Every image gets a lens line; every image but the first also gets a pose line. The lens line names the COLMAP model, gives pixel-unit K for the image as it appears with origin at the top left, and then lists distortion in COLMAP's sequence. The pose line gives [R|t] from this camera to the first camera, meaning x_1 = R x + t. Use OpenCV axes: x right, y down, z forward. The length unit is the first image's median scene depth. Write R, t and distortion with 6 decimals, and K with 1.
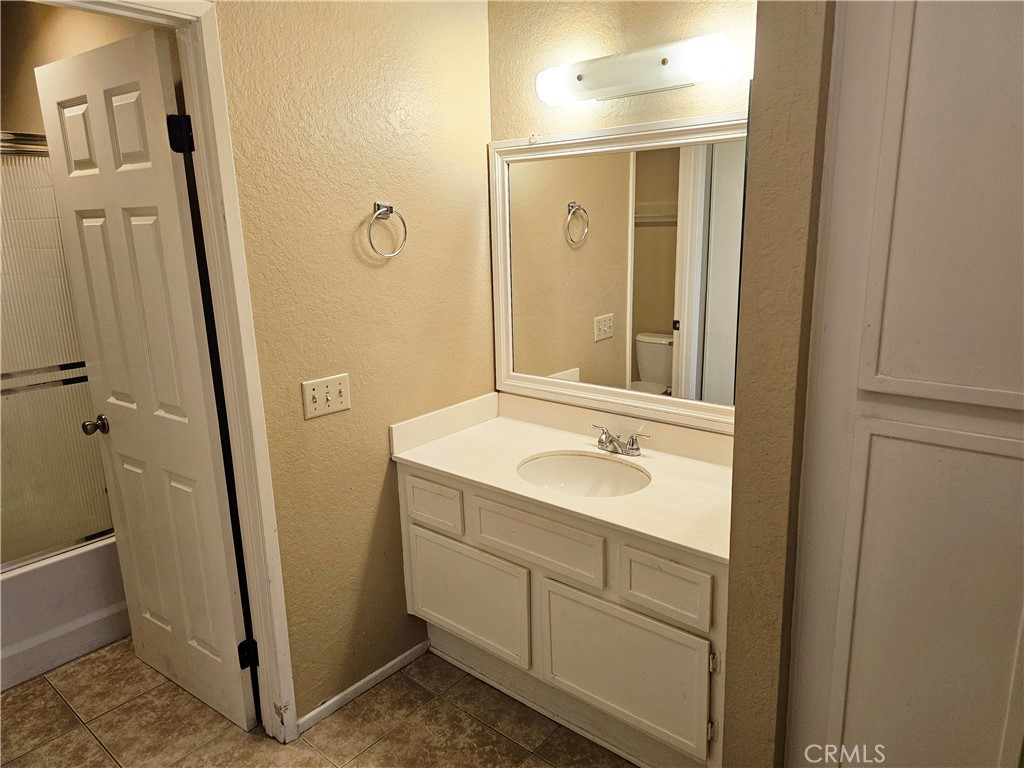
lens RADIAL K [[693.8, 0, 513.7], [0, 693.8, 378.4], [0, 0, 1]] dist [0.064057, -0.046625]
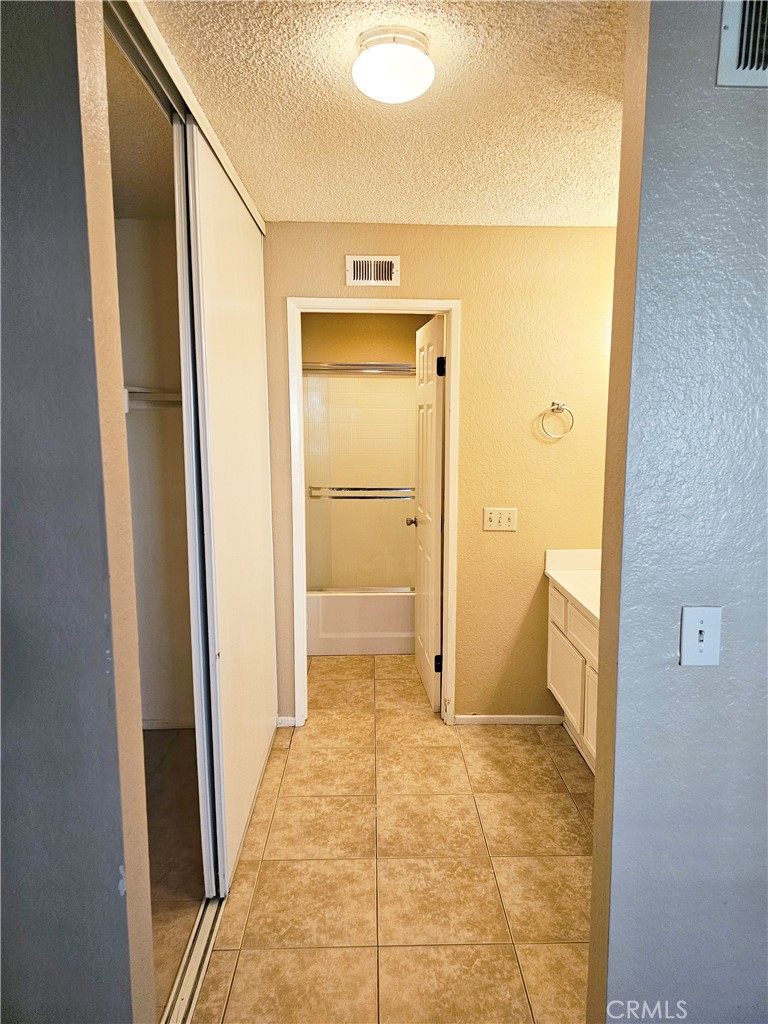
lens RADIAL K [[683.8, 0, 394.7], [0, 683.8, 501.9], [0, 0, 1]] dist [0.099476, -0.103445]
pose [[0.675023, 0.123341, -0.727414, 0.694876], [-0.186070, 0.982518, -0.006071, 0.038997], [0.713948, 0.139448, 0.686172, -0.259243]]
